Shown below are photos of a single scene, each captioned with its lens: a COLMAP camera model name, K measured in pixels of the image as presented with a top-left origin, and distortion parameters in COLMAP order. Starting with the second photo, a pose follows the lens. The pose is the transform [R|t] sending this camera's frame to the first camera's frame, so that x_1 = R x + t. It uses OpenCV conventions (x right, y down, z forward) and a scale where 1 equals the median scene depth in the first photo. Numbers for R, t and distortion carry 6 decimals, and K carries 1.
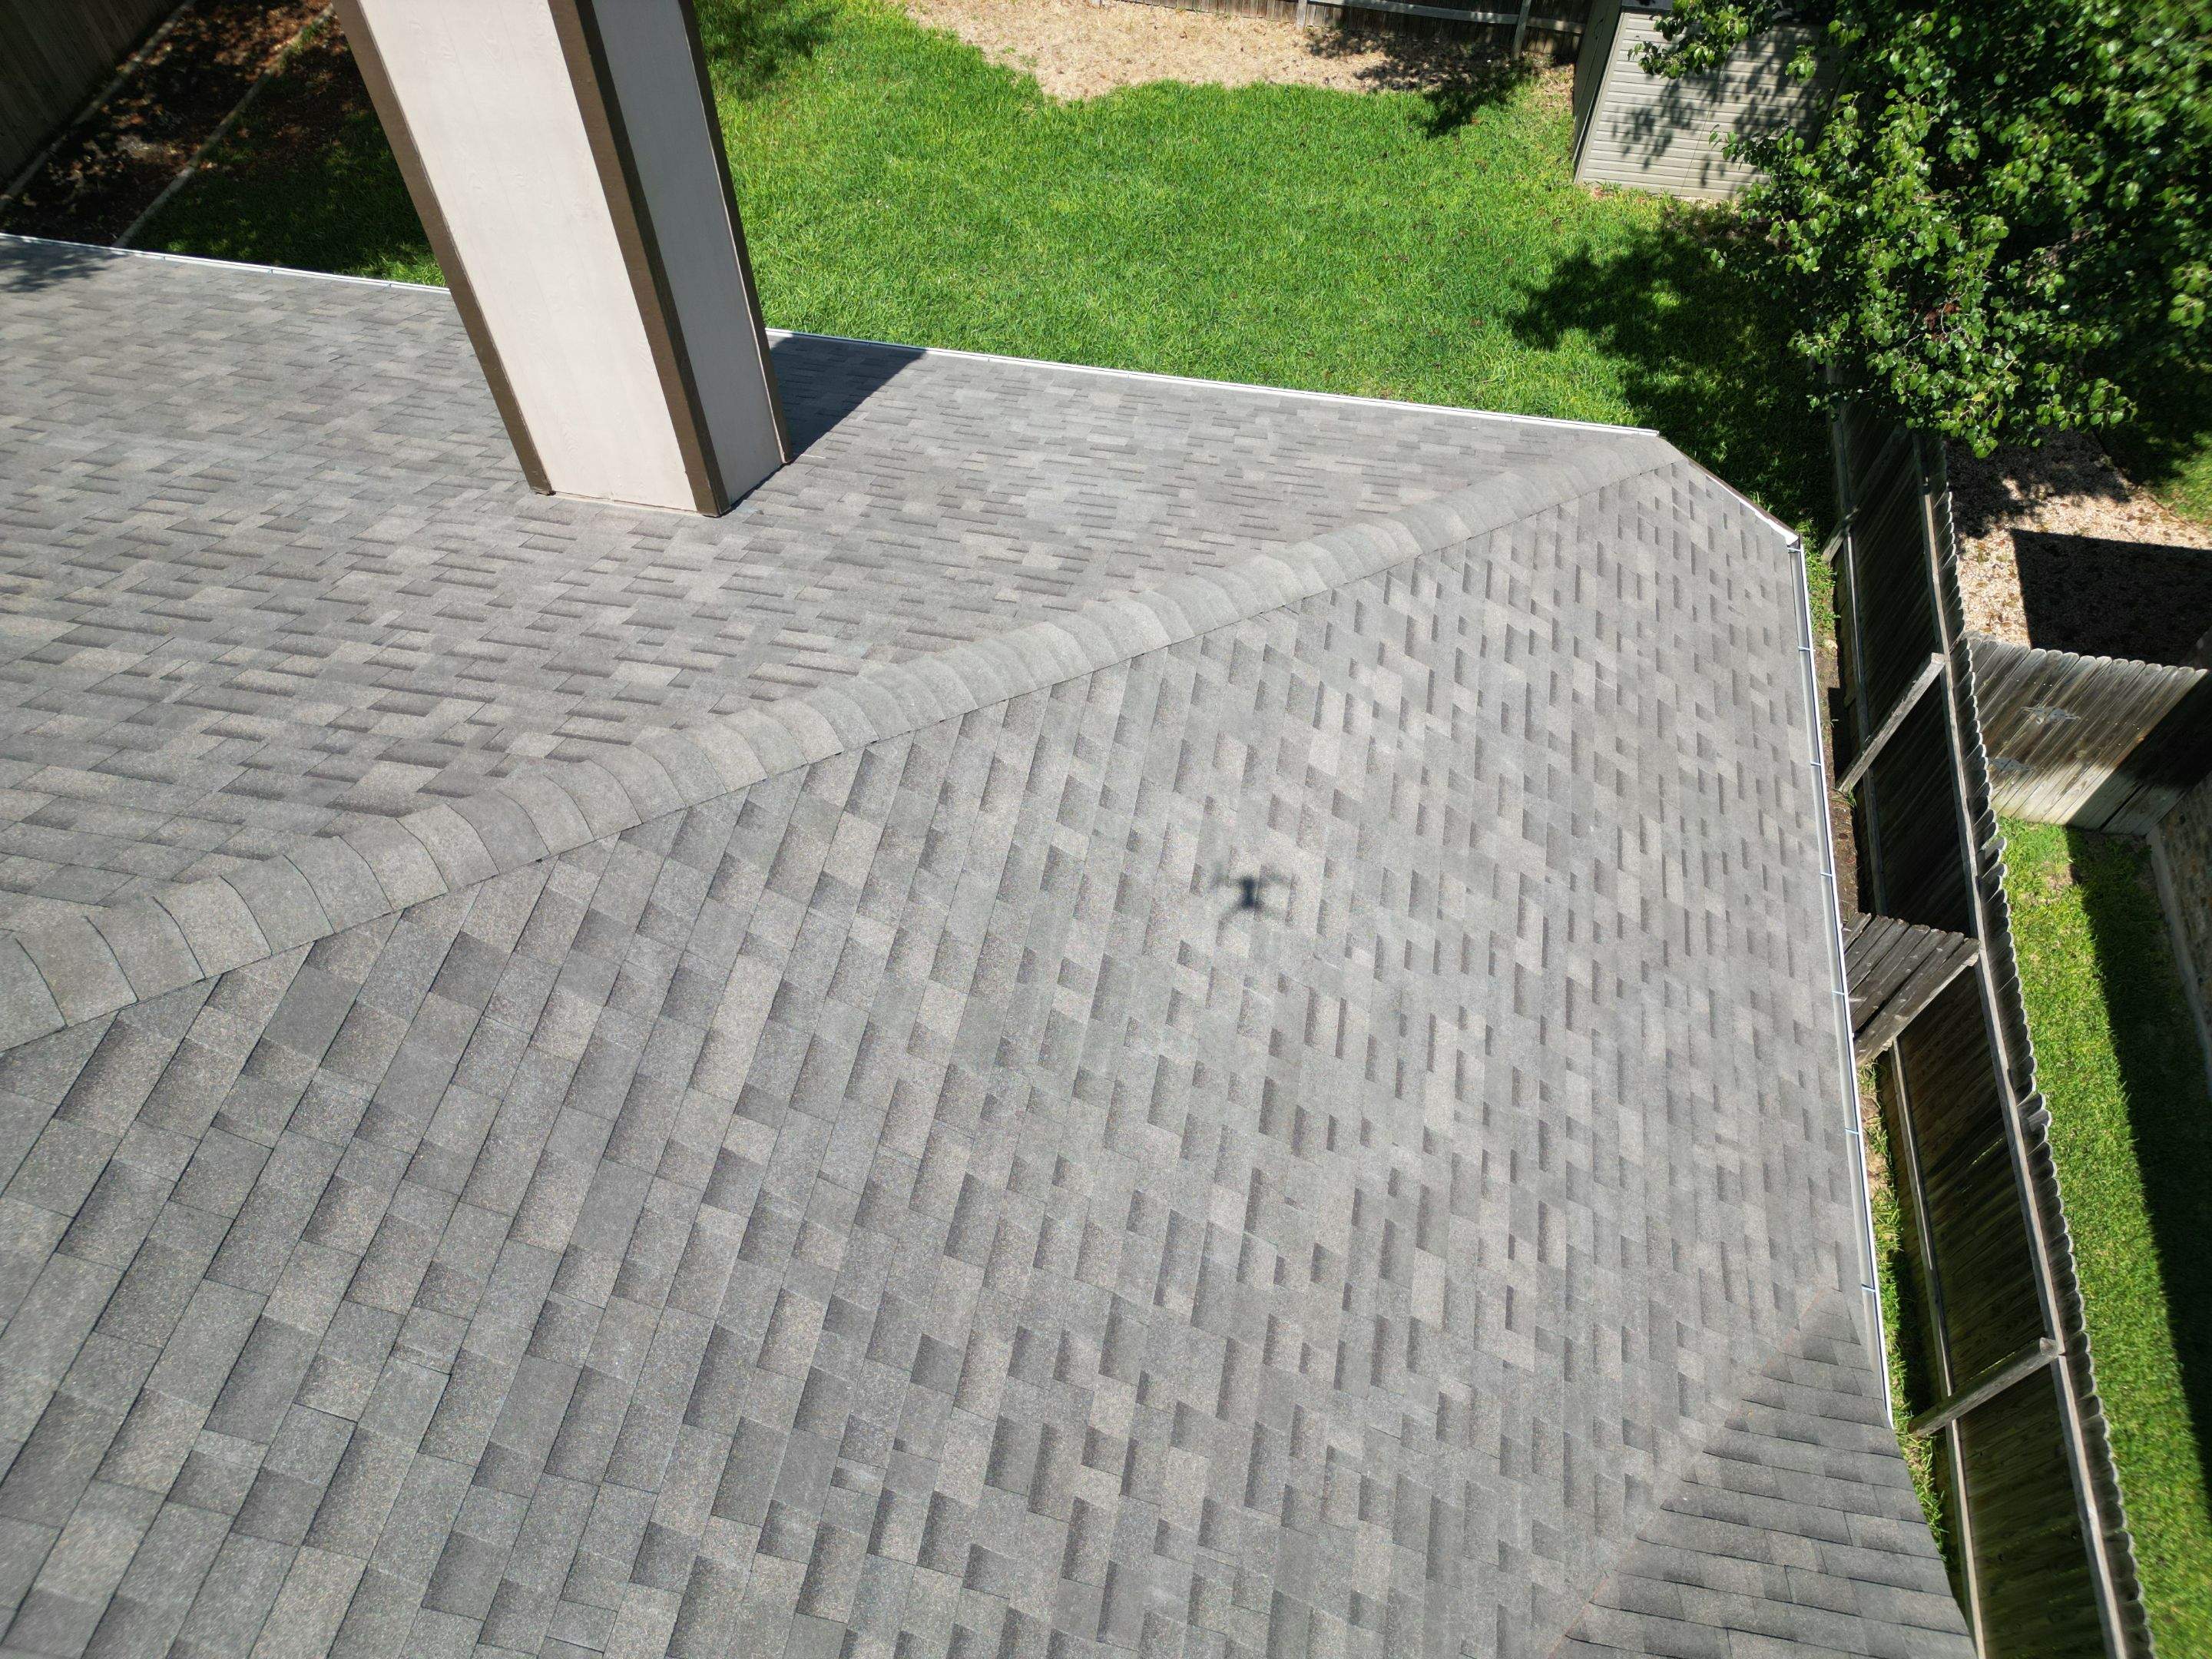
lens RADIAL K [[1545.0, 0, 1101.4], [0, 1545.0, 830.2], [0, 0, 1]] dist [0.074615, -0.076030]
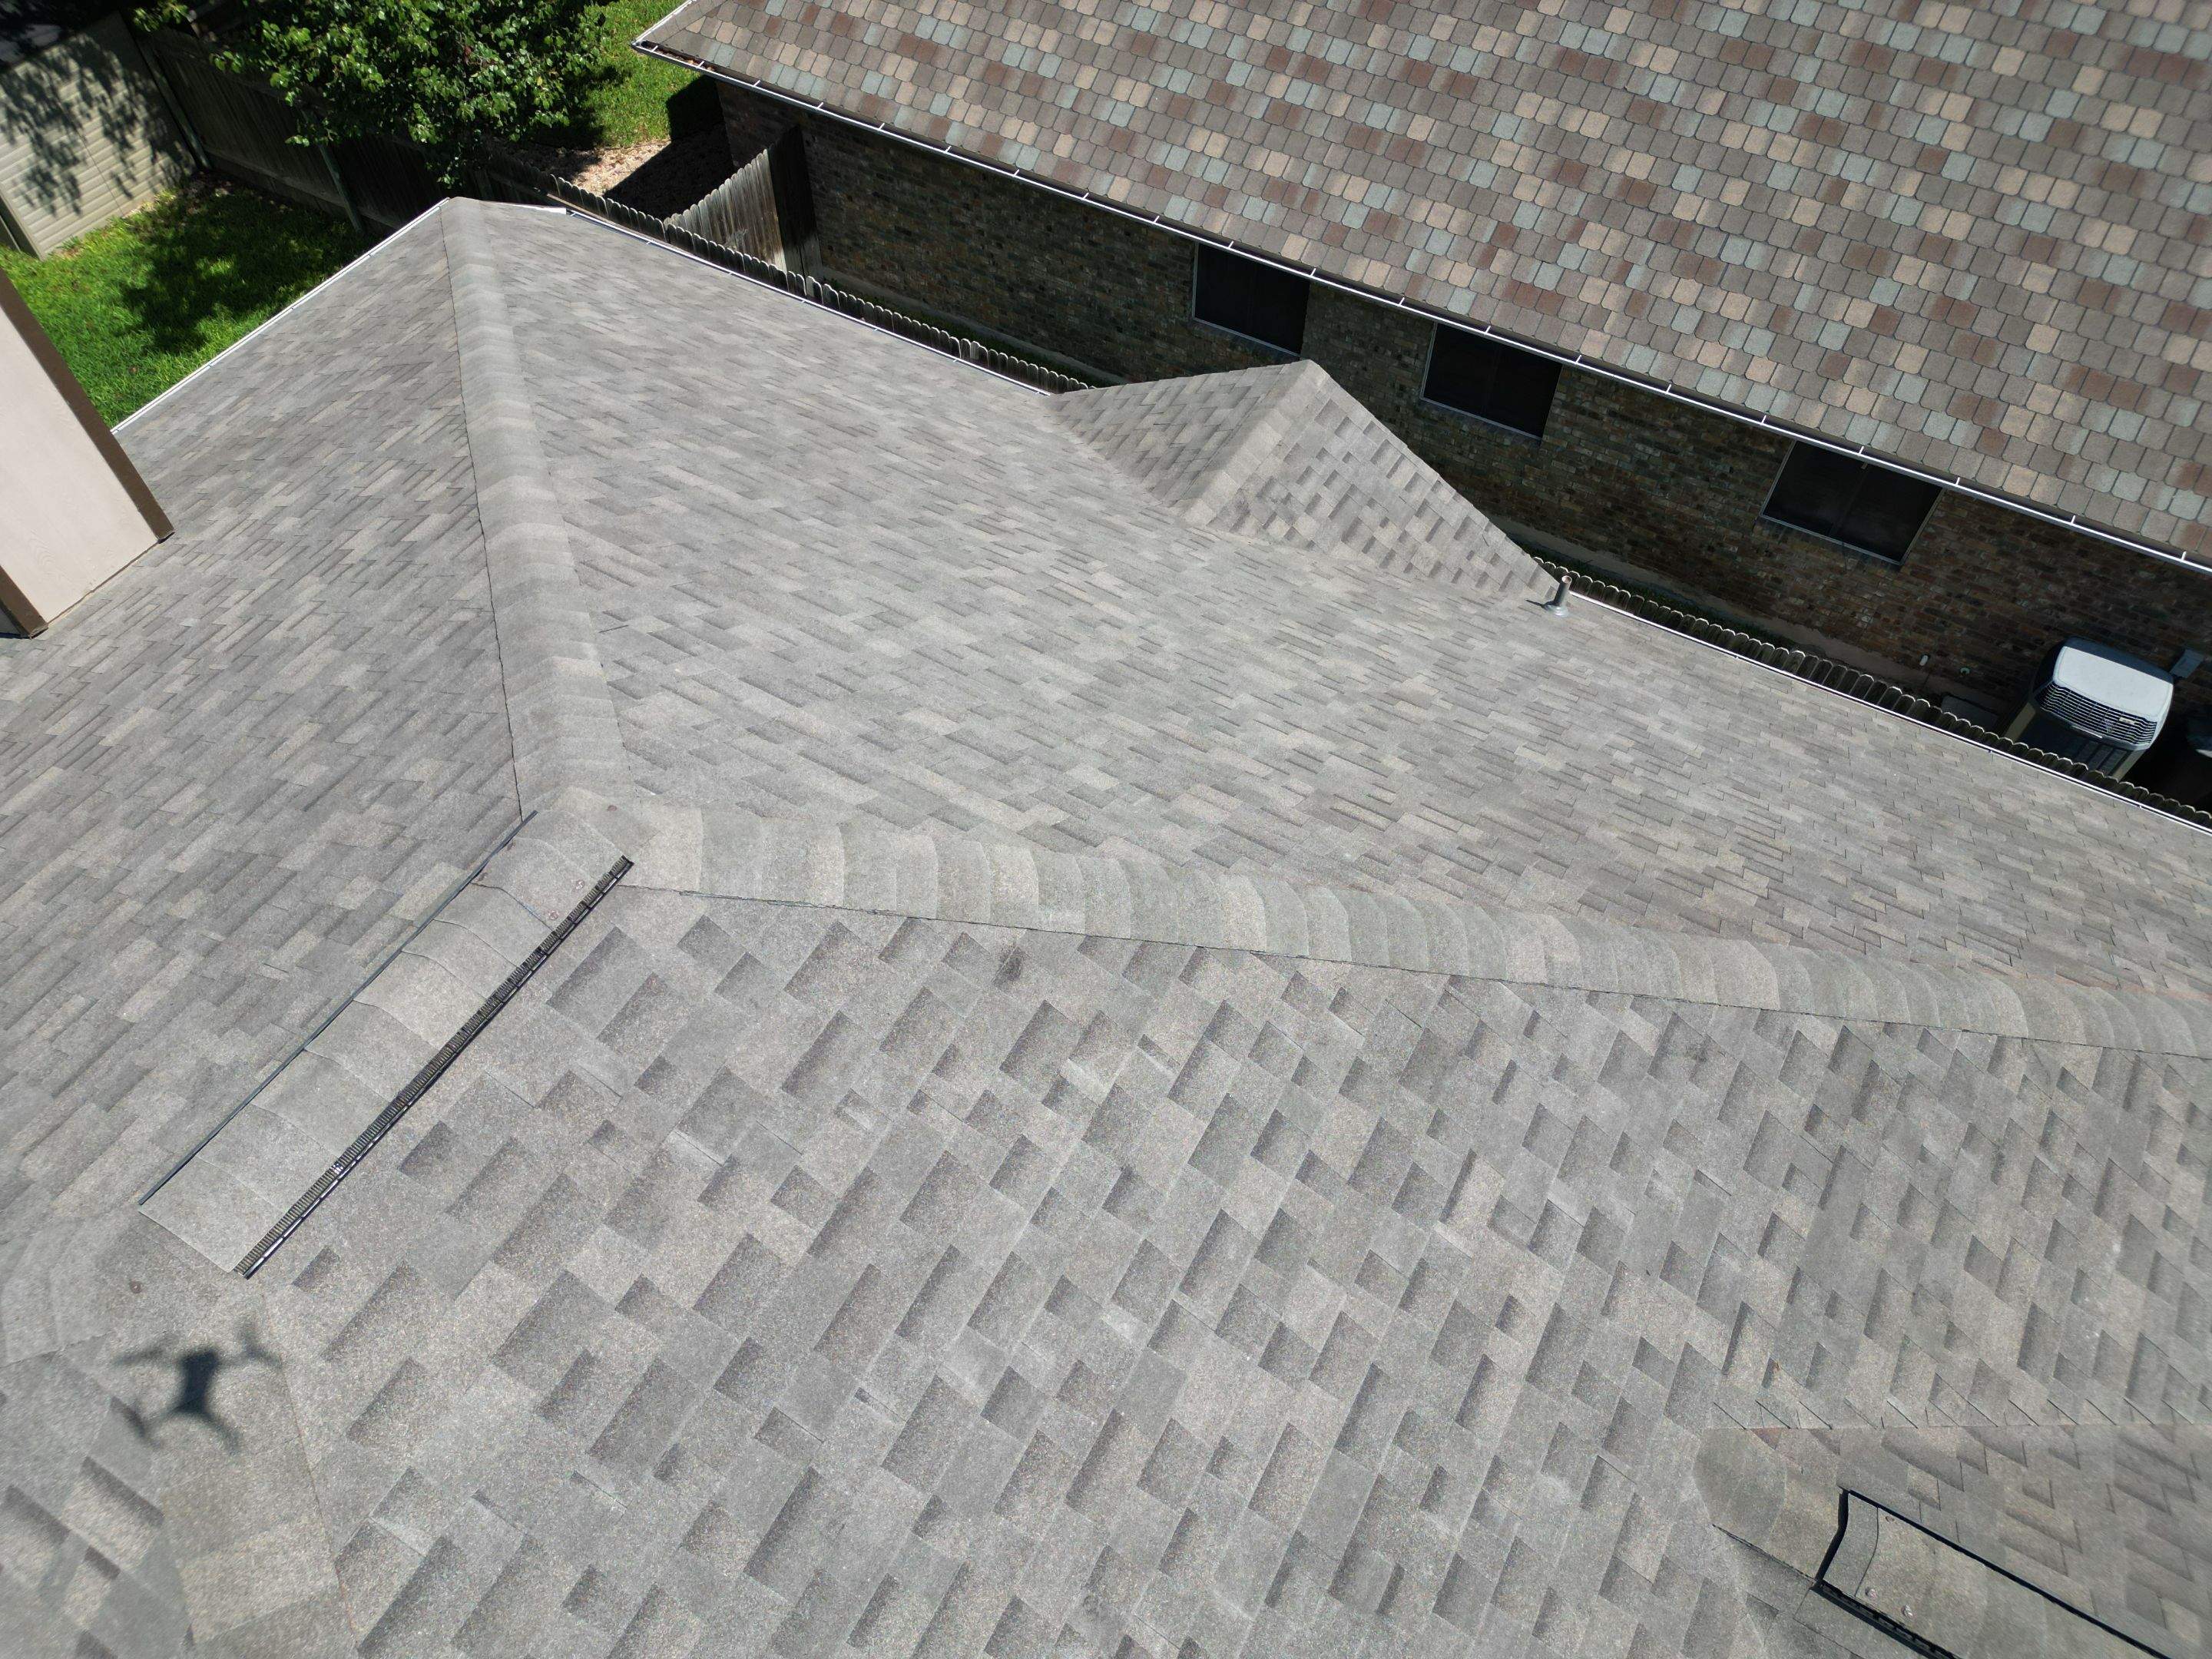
lens RADIAL K [[1545.0, 0, 1101.4], [0, 1545.0, 830.2], [0, 0, 1]] dist [0.074615, -0.076030]
pose [[0.339872, -0.760491, 0.553300, -0.916122], [0.775800, 0.559270, 0.292150, 0.132056], [-0.531621, 0.329957, 0.780069, -0.246702]]
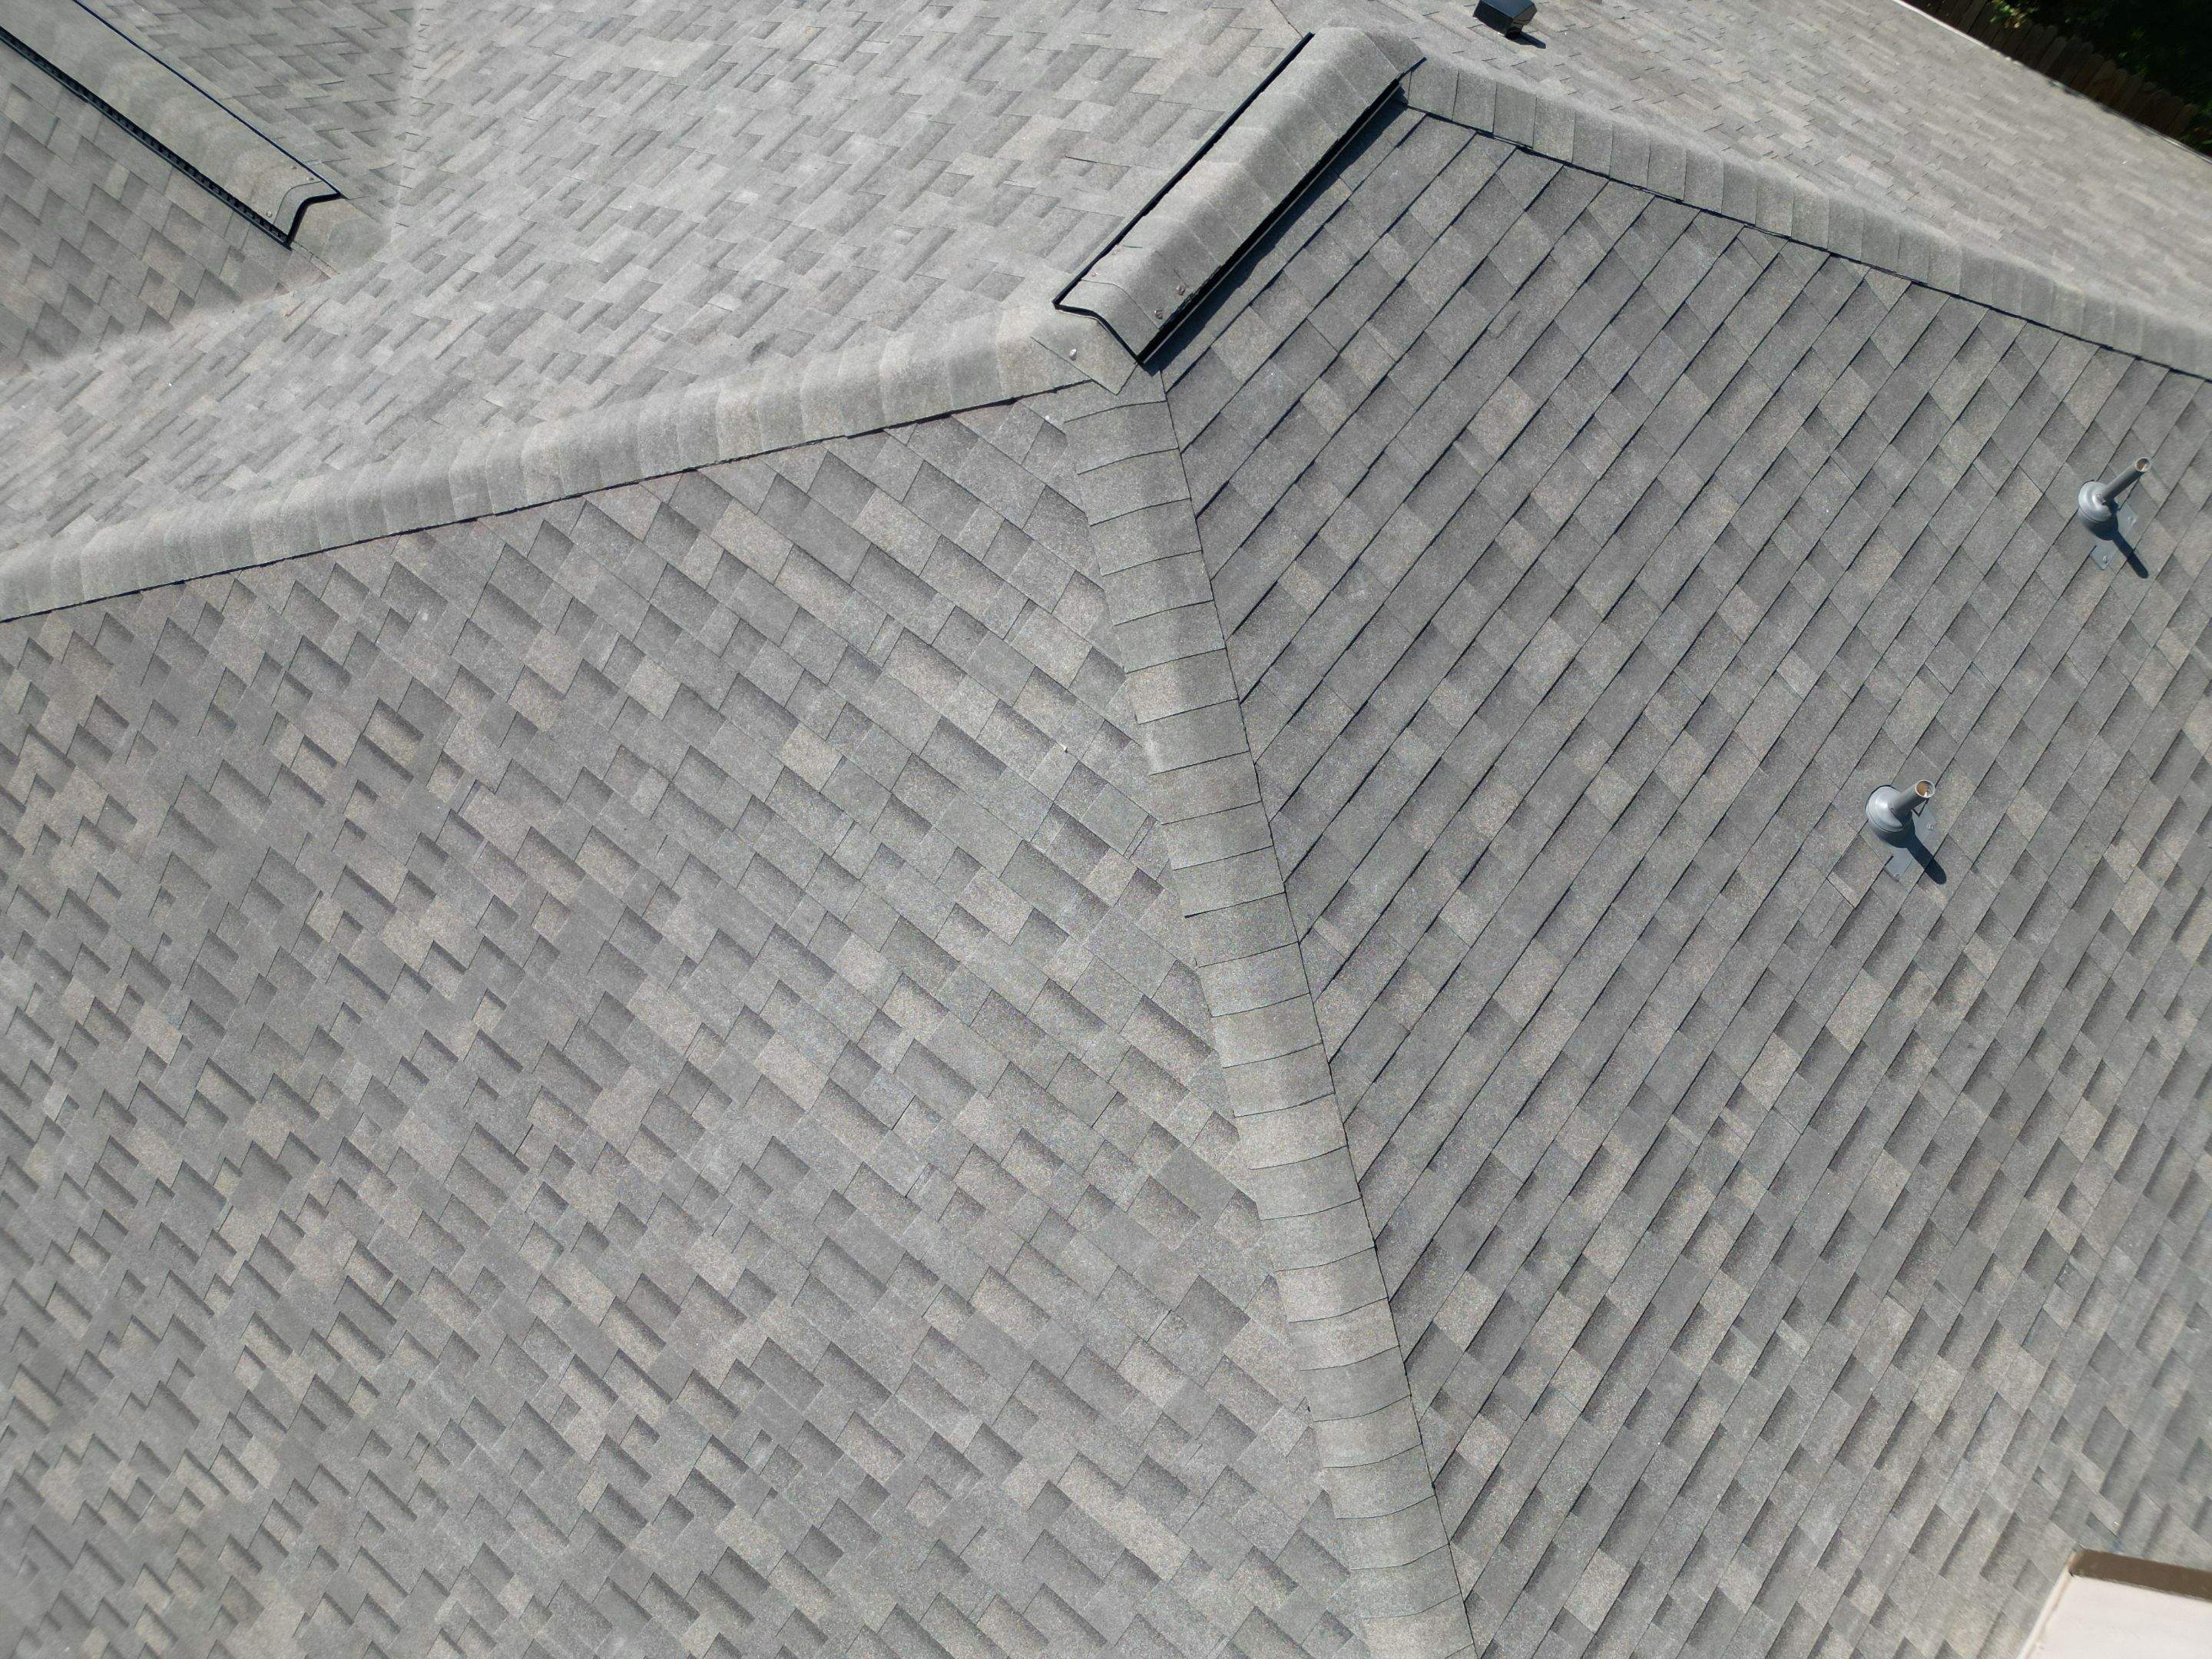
lens RADIAL K [[1545.0, 0, 1101.4], [0, 1545.0, 830.2], [0, 0, 1]] dist [0.074615, -0.076030]
pose [[-0.465004, 0.834080, -0.296786, -0.223003], [-0.728340, -0.169846, 0.663832, -0.358732], [0.503281, 0.524846, 0.686473, 0.018229]]
